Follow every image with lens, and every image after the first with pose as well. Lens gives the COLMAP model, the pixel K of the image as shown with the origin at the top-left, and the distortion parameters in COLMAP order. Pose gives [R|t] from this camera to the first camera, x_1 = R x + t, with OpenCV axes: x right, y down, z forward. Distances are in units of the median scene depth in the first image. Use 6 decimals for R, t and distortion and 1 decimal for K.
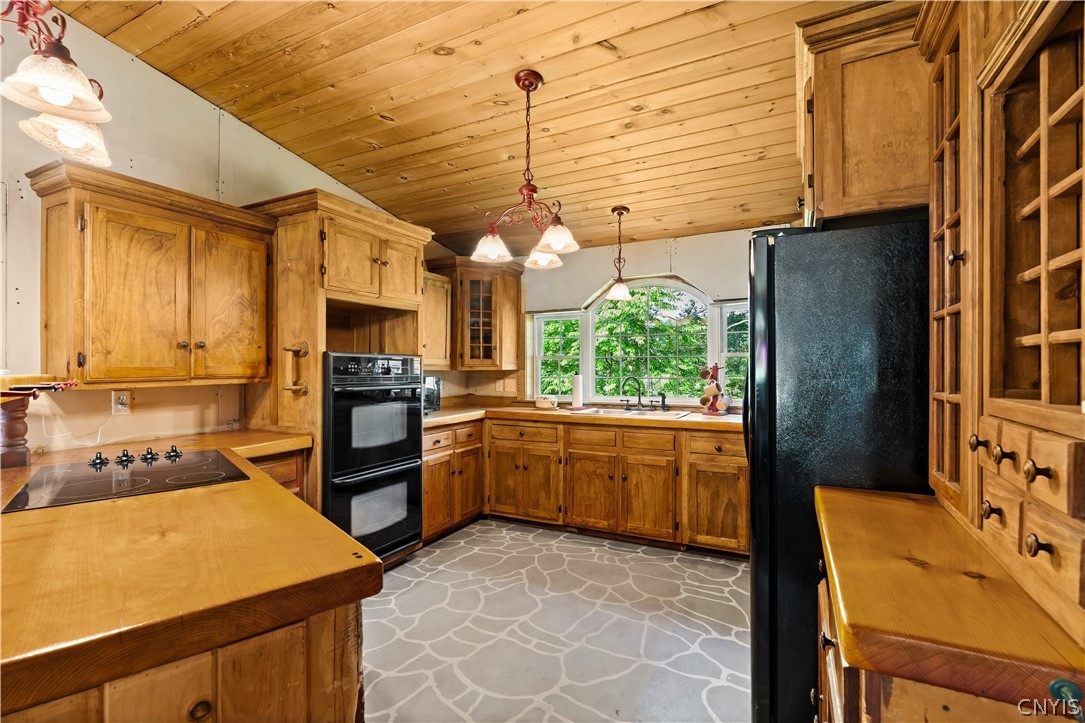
lens RADIAL K [[494.5, 0, 543.6], [0, 494.5, 363.3], [0, 0, 1]] dist [-0.000877, -0.000010]
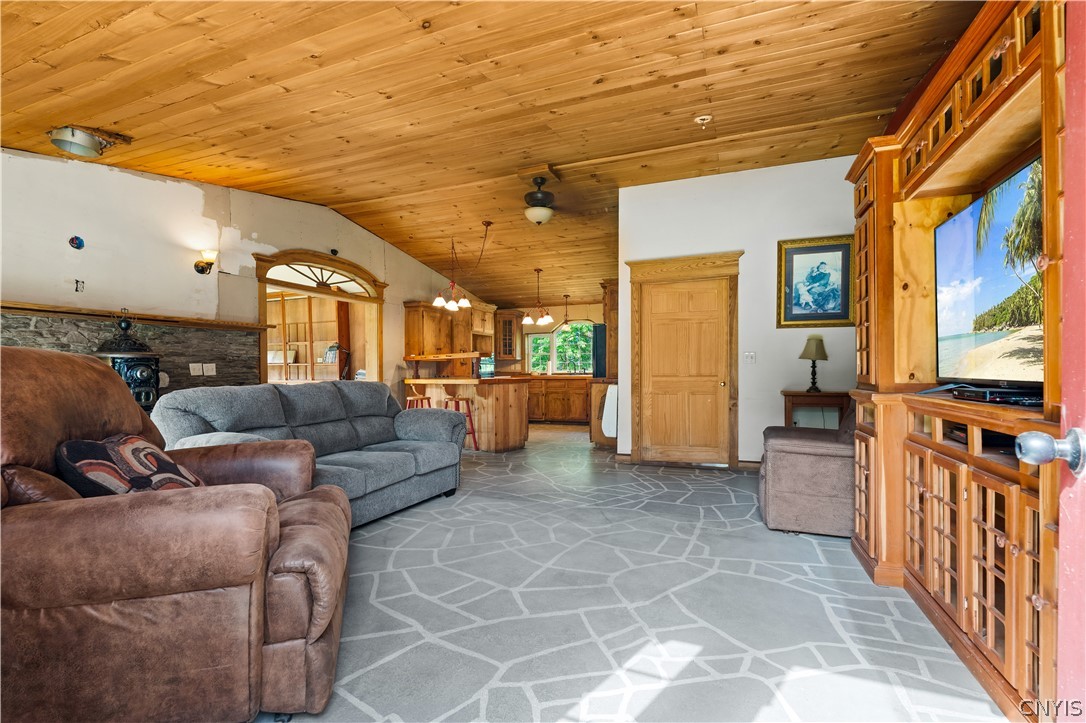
lens RADIAL K [[494.9, 0, 540.4], [0, 494.9, 365.8], [0, 0, 1]] dist [-0.000877, -0.000010]
pose [[0.996649, -0.004785, 0.081661, -0.183490], [0.004853, 0.999988, -0.000626, 0.052185], [-0.081657, 0.001020, 0.996660, -1.487440]]
